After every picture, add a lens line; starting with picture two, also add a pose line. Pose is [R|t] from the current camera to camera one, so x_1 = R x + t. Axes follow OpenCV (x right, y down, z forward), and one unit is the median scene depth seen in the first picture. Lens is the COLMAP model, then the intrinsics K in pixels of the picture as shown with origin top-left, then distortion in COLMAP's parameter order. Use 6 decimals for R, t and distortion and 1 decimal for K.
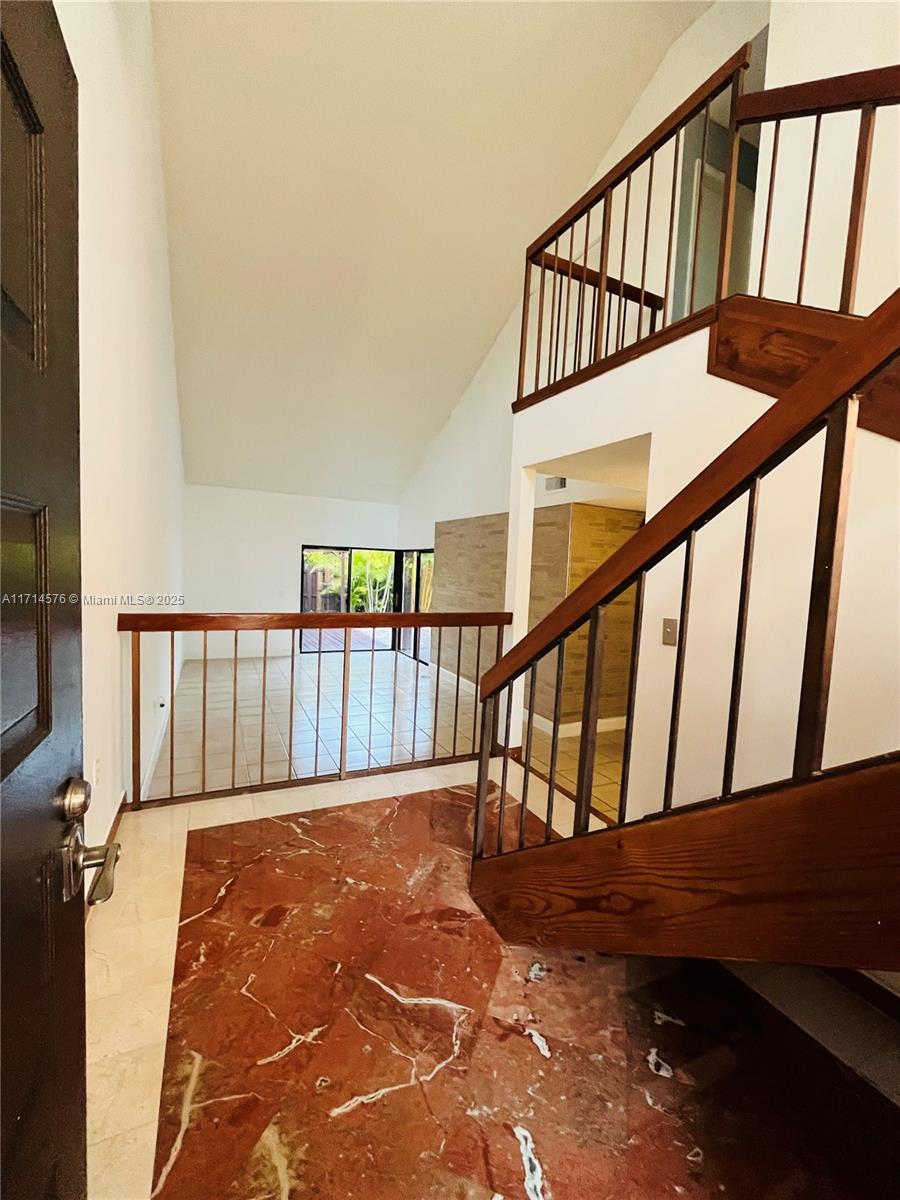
lens RADIAL K [[489.2, 0, 450.0], [0, 489.2, 600.0], [0, 0, 1]] dist [-0.002014, 0.000099]
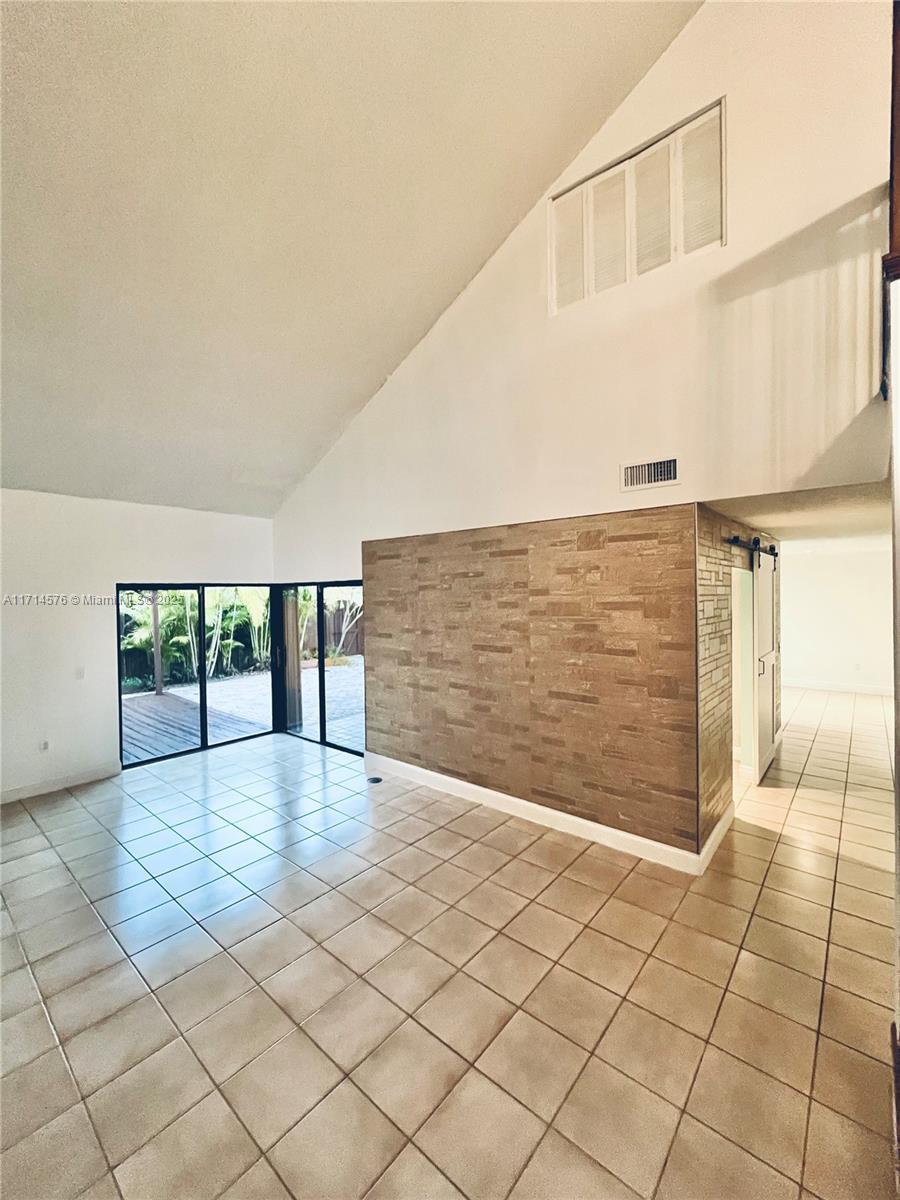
lens RADIAL K [[489.2, 0, 450.0], [0, 489.2, 600.0], [0, 0, 1]] dist [-0.002014, 0.000099]
pose [[0.915508, -0.061428, 0.397583, -0.229146], [0.080292, 0.996291, -0.030956, -0.057762], [-0.394207, 0.060263, 0.917044, 0.410006]]
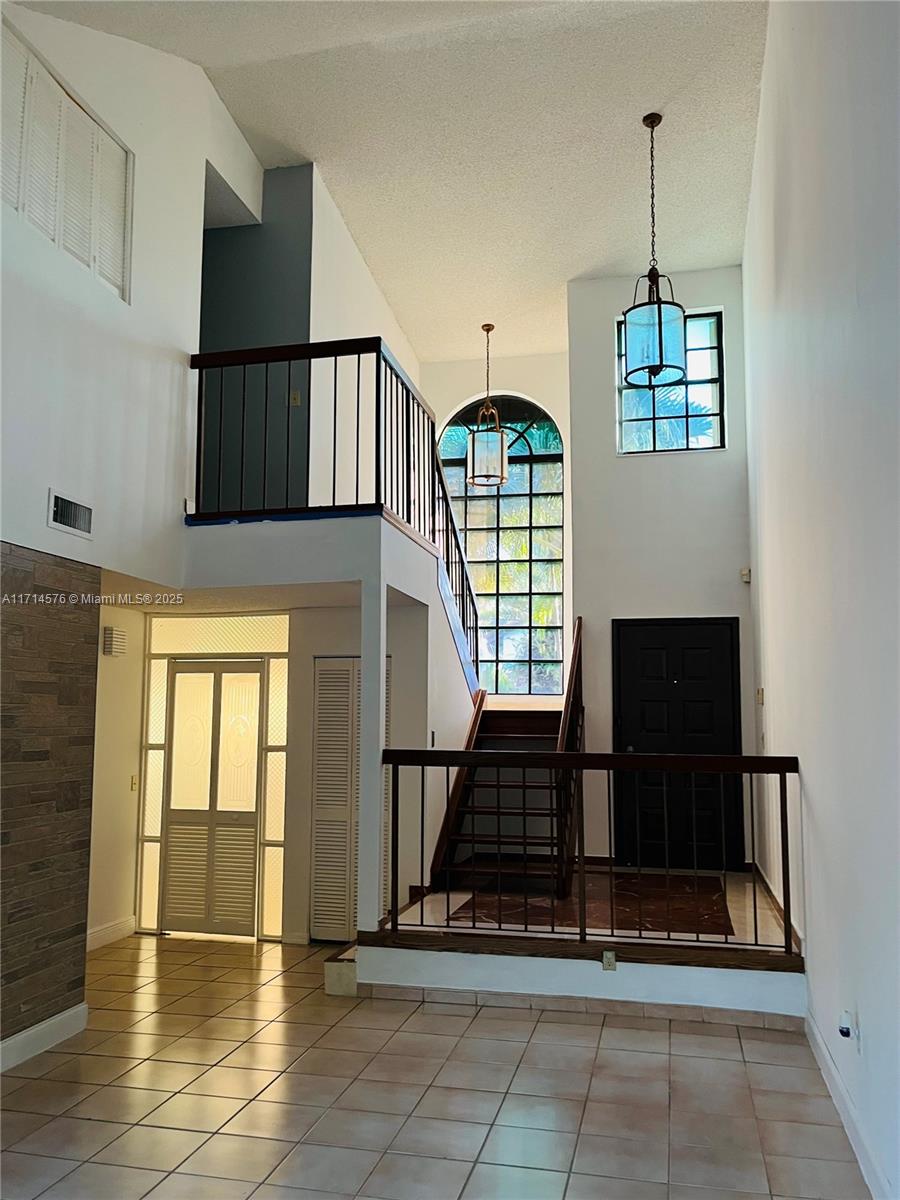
lens RADIAL K [[988.8, 0, 444.4], [0, 988.8, 620.9], [0, 0, 1]] dist [0.080798, -0.097702]
pose [[-0.778383, 0.018389, 0.627521, -0.555354], [0.006394, 0.999751, -0.021365, -0.085041], [-0.627758, -0.012618, -0.778307, 1.215842]]
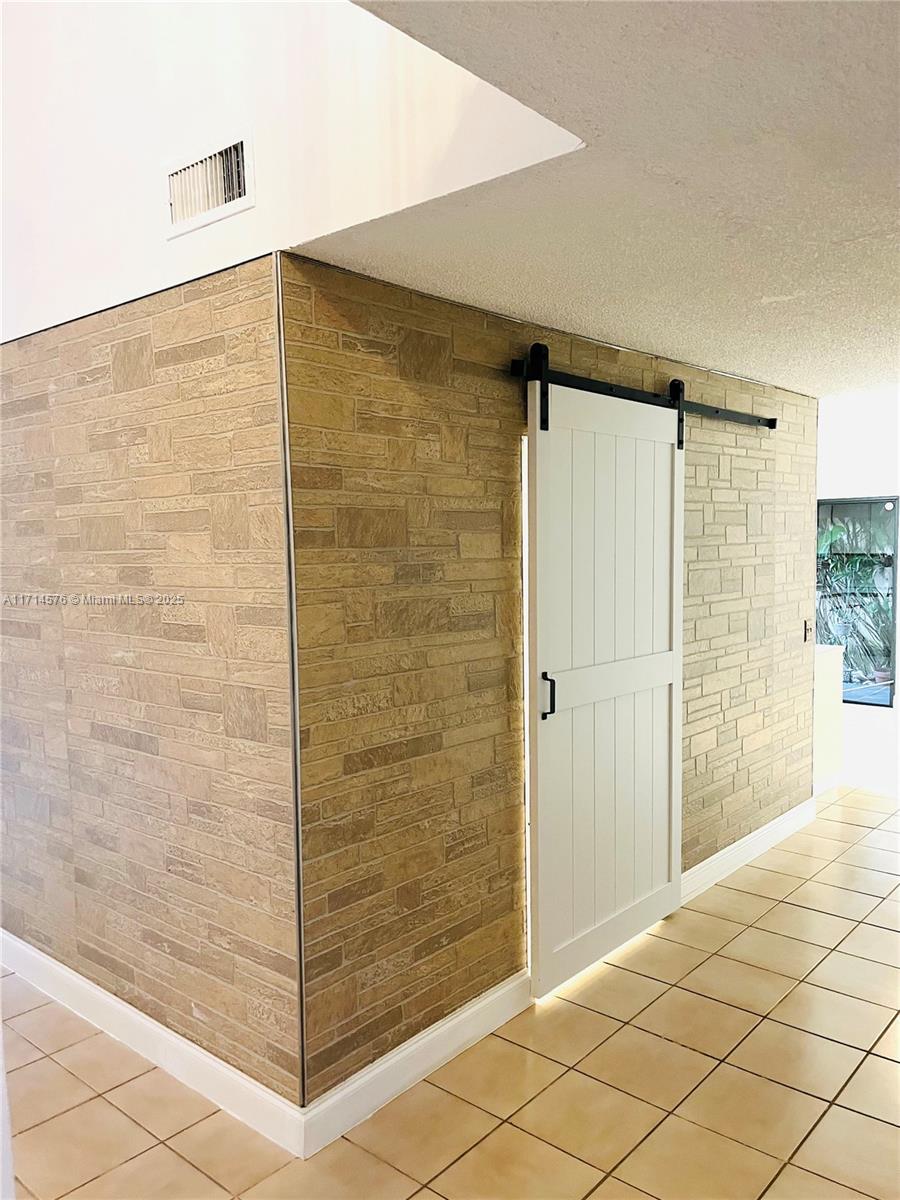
lens RADIAL K [[922.0, 0, 448.6], [0, 922.0, 618.3], [0, 0, 1]] dist [0.023216, 0.000402]
pose [[0.917556, -0.089513, 0.387400, 0.096397], [0.082003, 0.995985, 0.035909, -0.014344], [-0.389059, -0.001181, 0.921212, 0.391071]]
